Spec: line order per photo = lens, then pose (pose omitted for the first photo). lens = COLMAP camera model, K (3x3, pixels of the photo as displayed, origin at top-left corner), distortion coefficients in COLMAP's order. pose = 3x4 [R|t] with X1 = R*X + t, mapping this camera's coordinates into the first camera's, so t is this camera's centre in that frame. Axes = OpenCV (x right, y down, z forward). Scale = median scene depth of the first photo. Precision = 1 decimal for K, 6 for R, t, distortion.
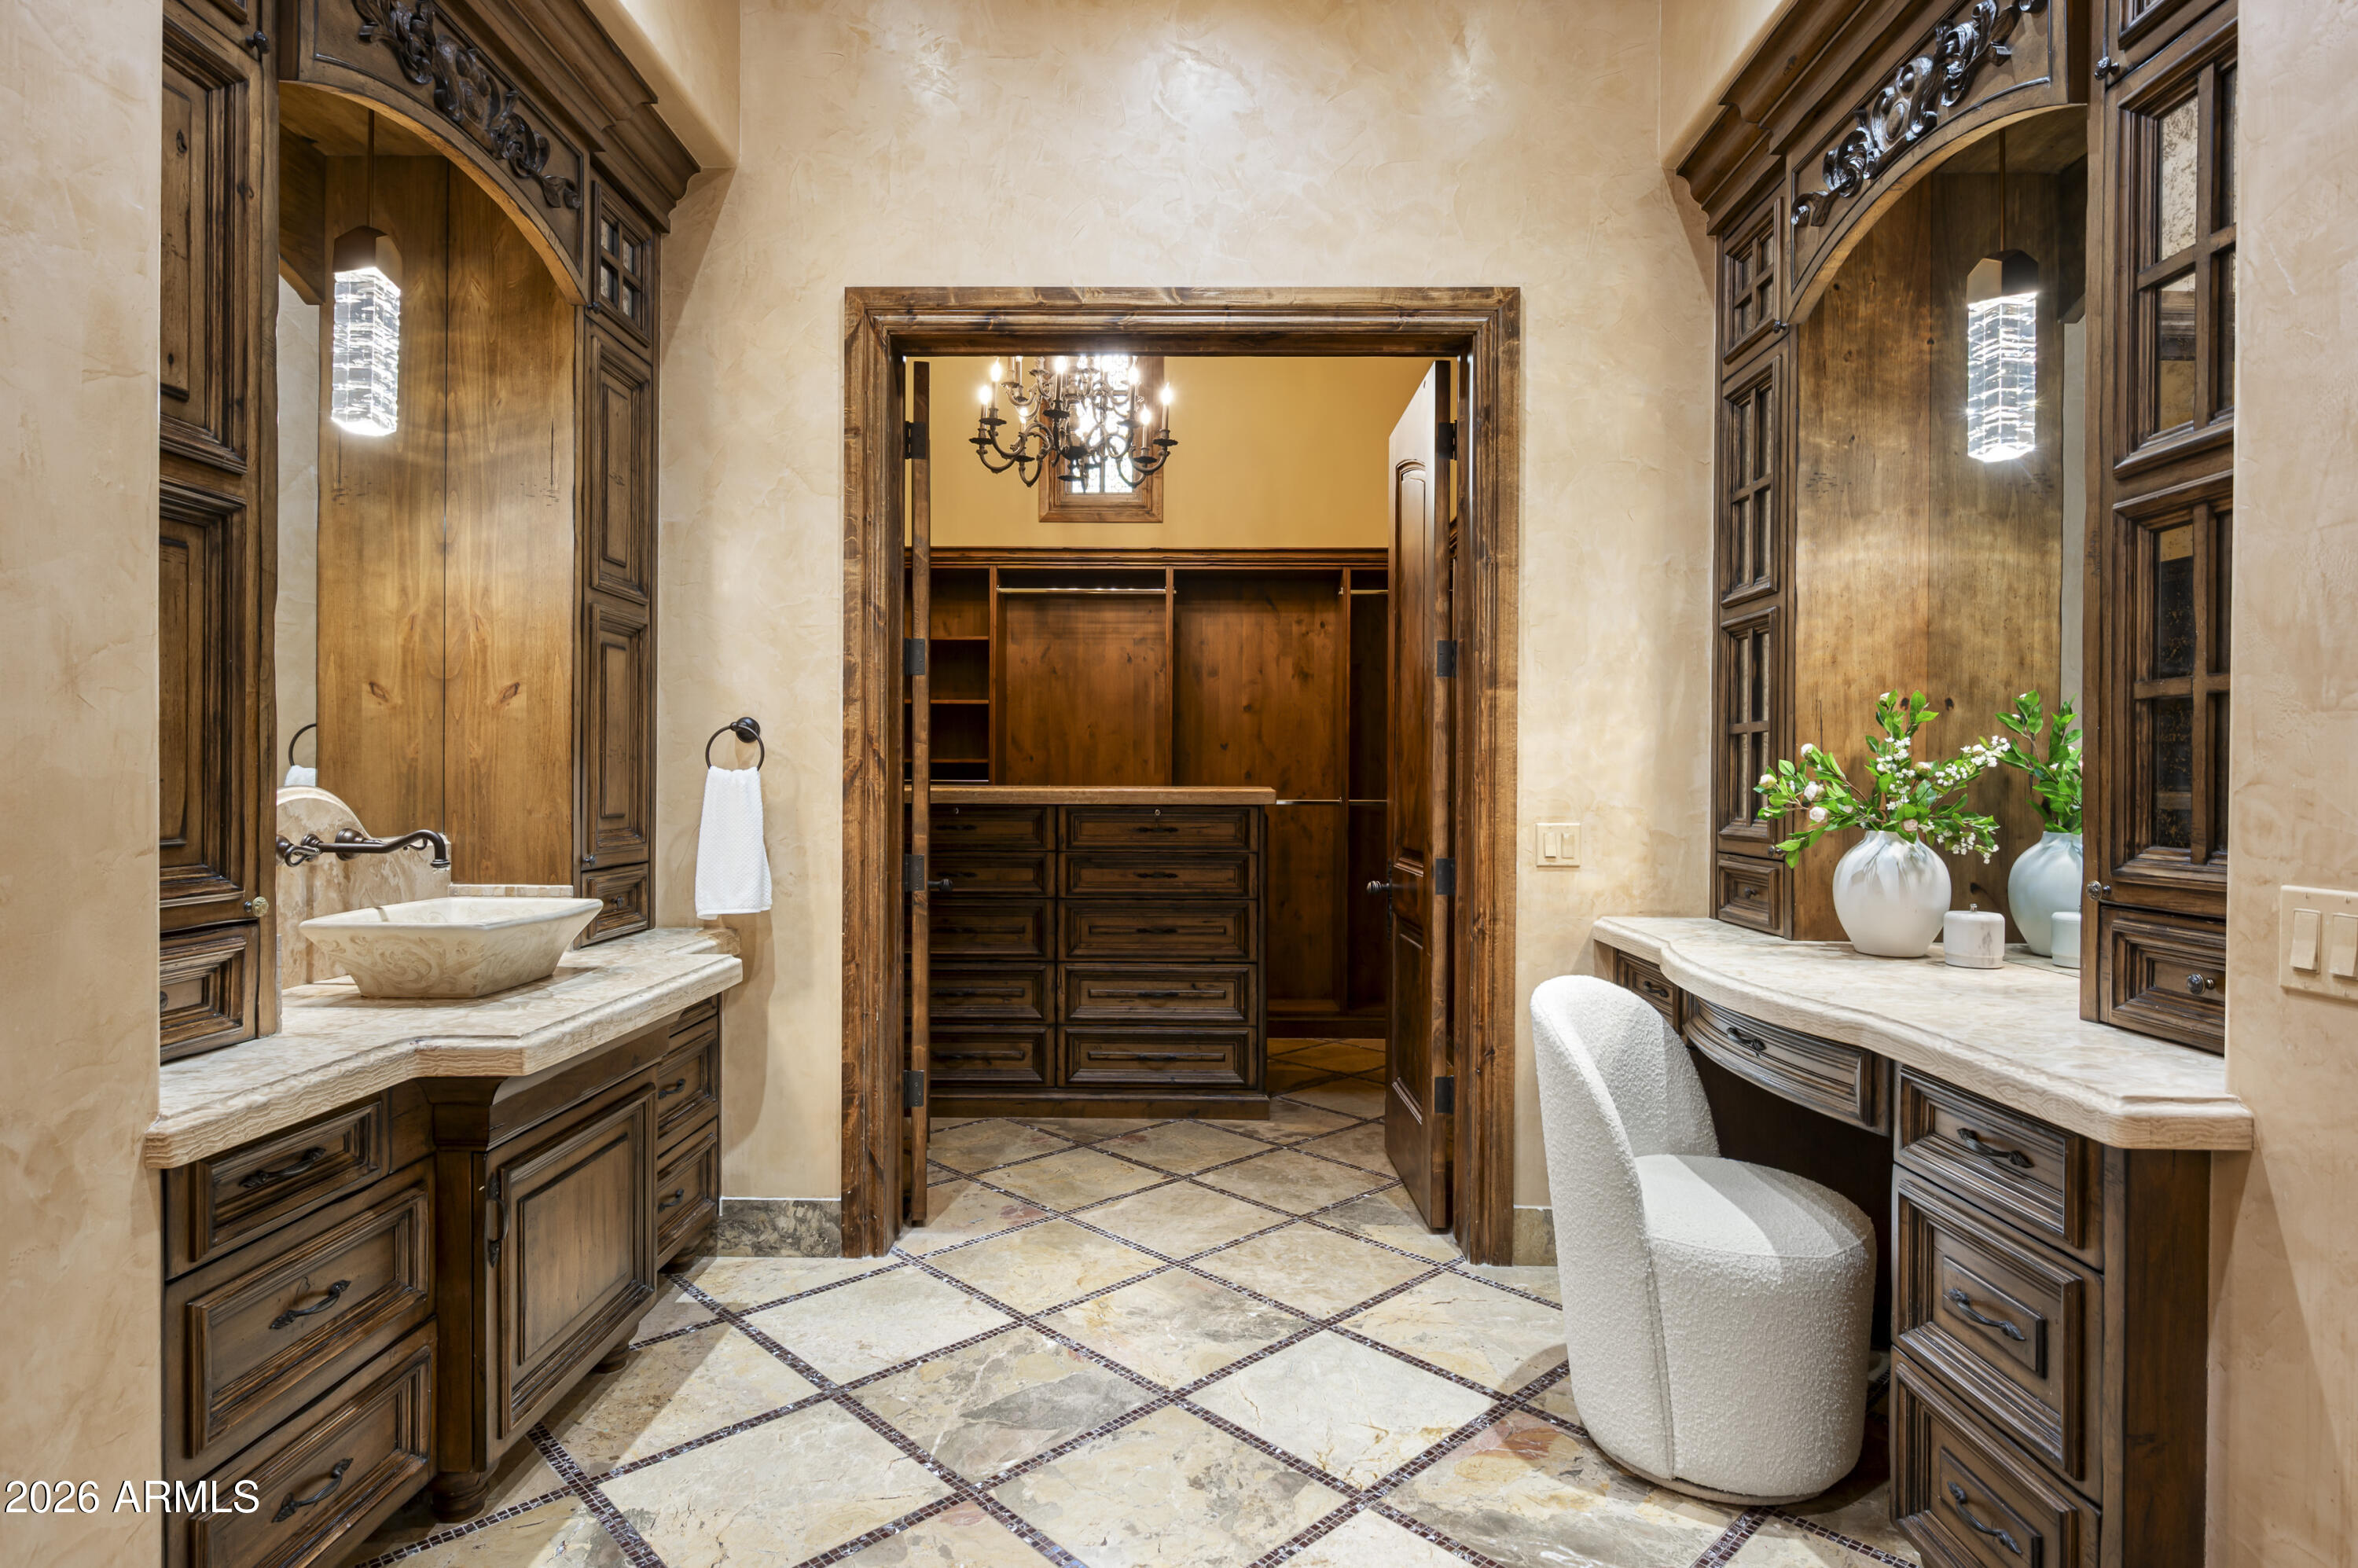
lens RADIAL K [[1230.2, 0, 1183.0], [0, 1230.2, 786.8], [0, 0, 1]] dist [-0.002888, -0.000112]
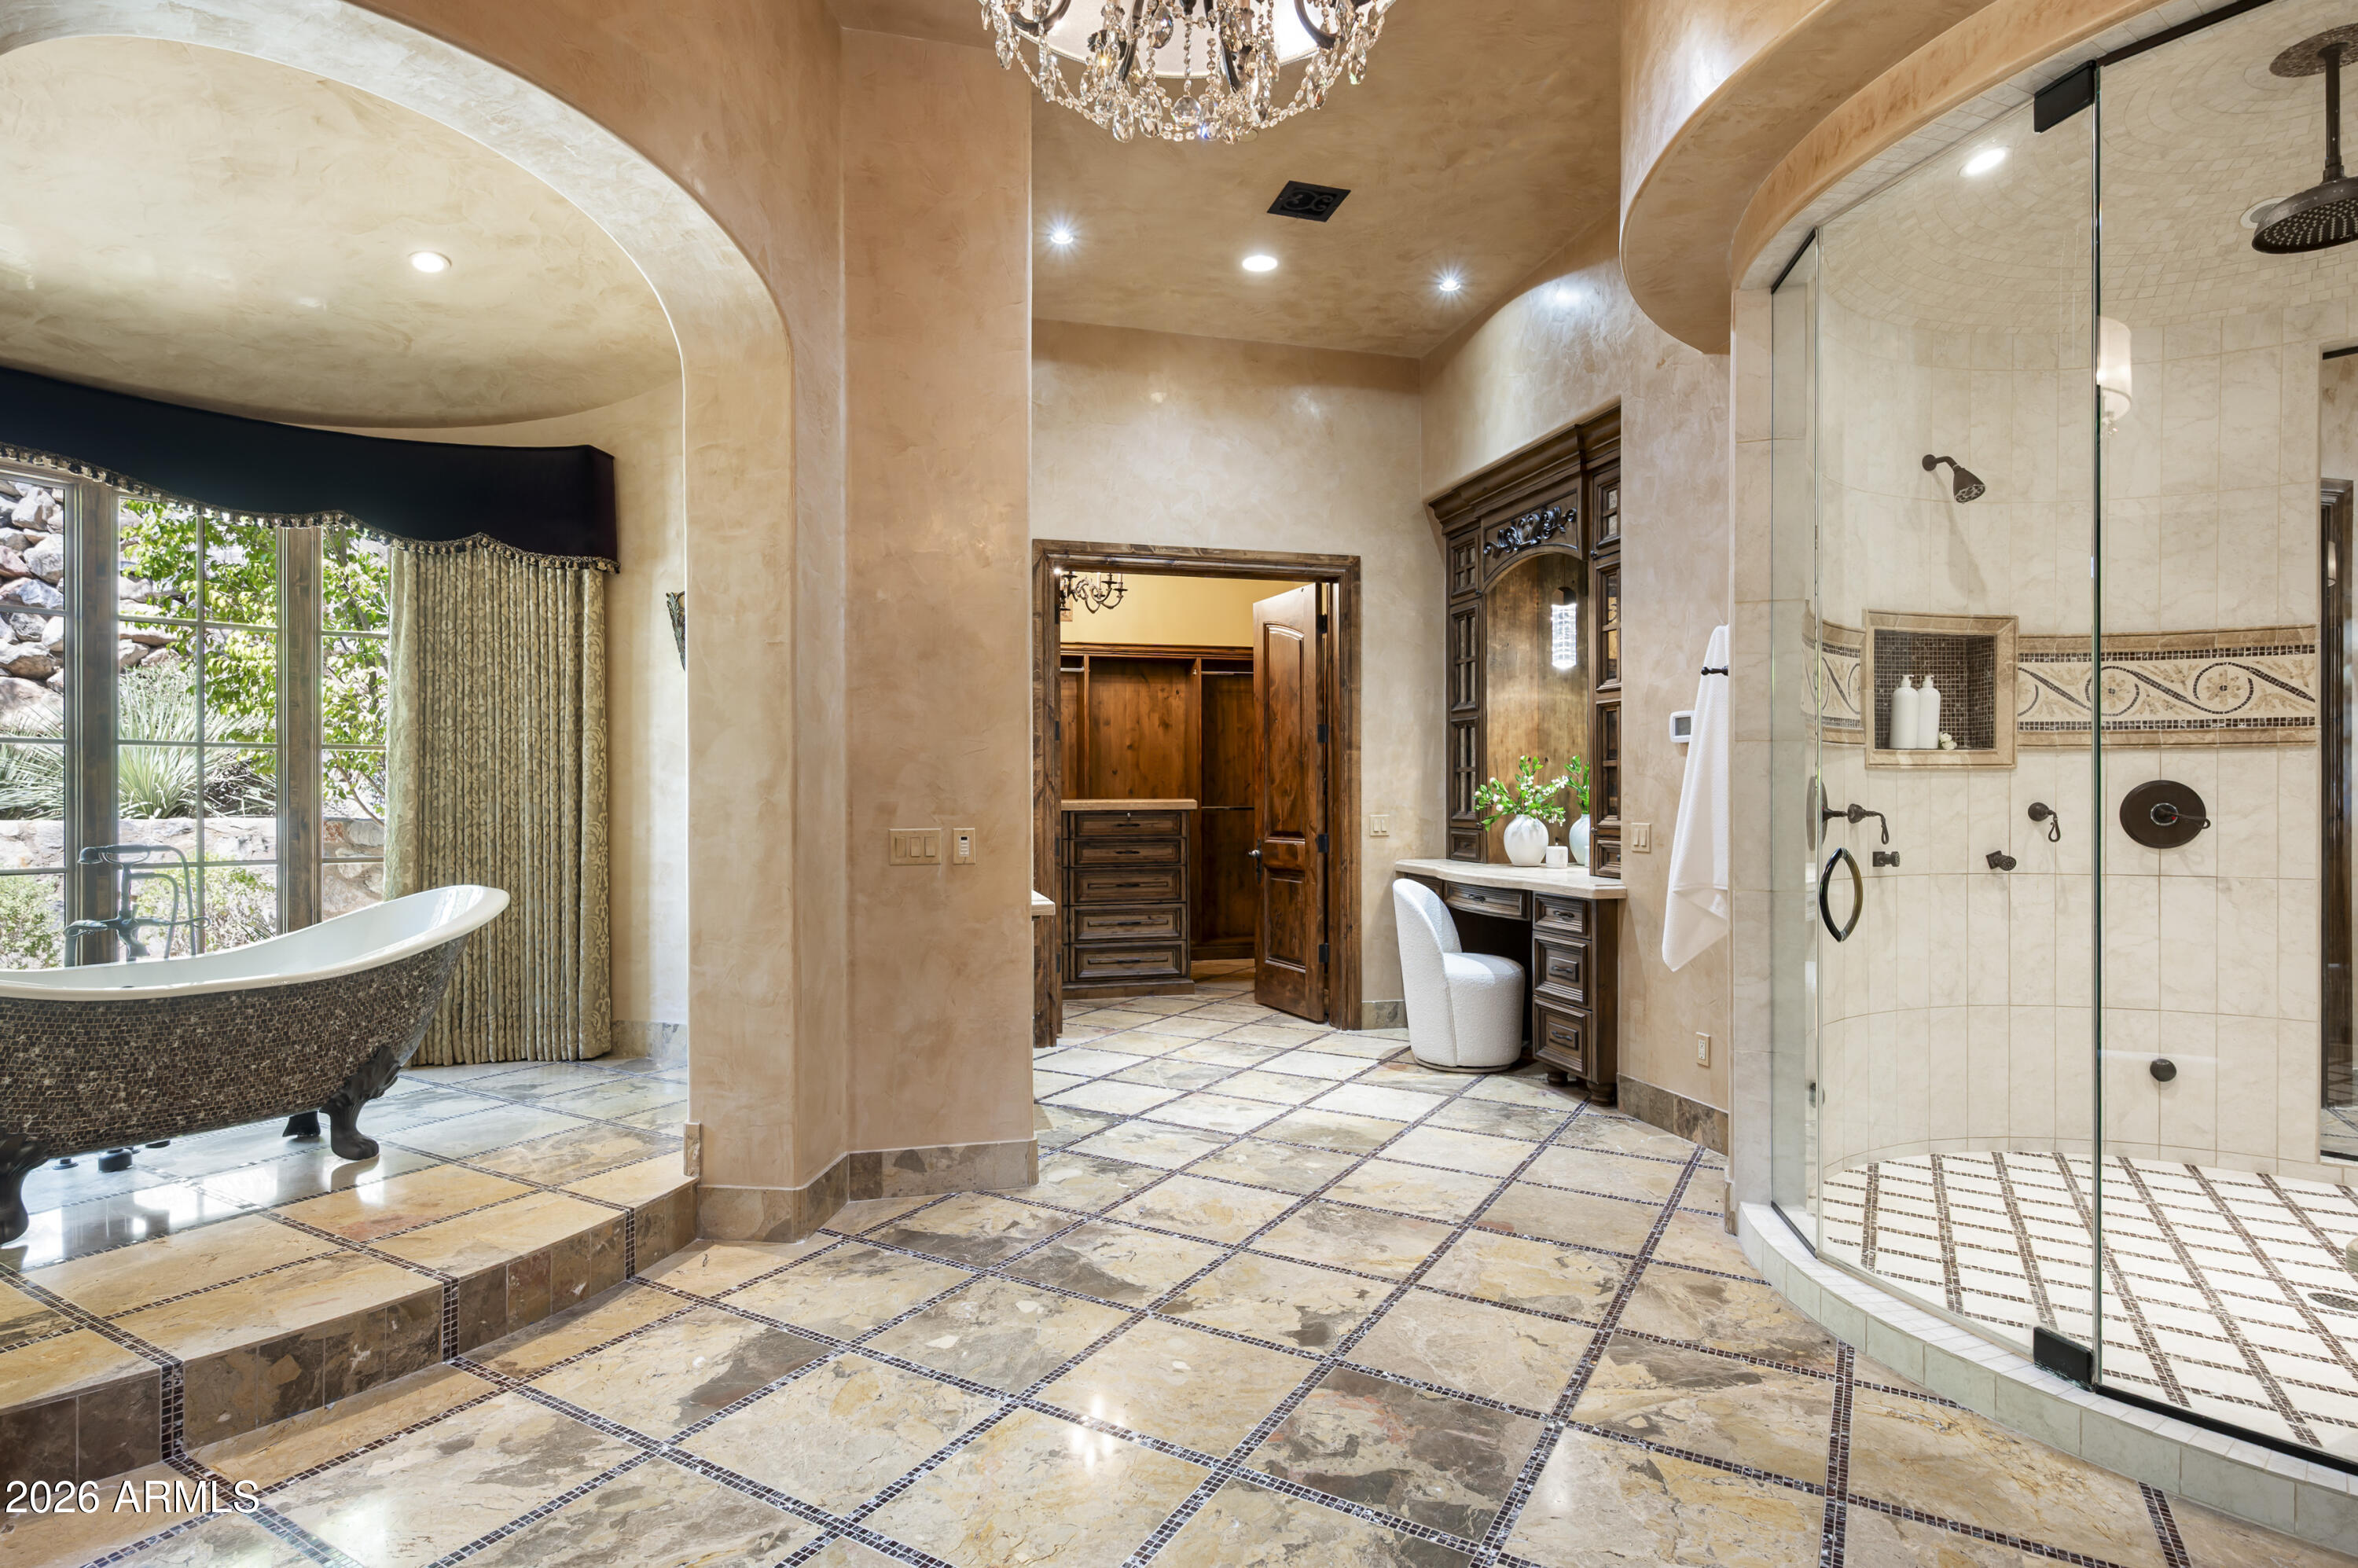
lens RADIAL K [[1230.2, 0, 1175.7], [0, 1230.2, 787.8], [0, 0, 1]] dist [-0.002888, -0.000112]
pose [[0.962984, -0.006603, 0.269478, -0.586735], [0.008960, 0.999932, -0.007517, -0.003423], [-0.269410, 0.009653, 0.962977, -0.908507]]
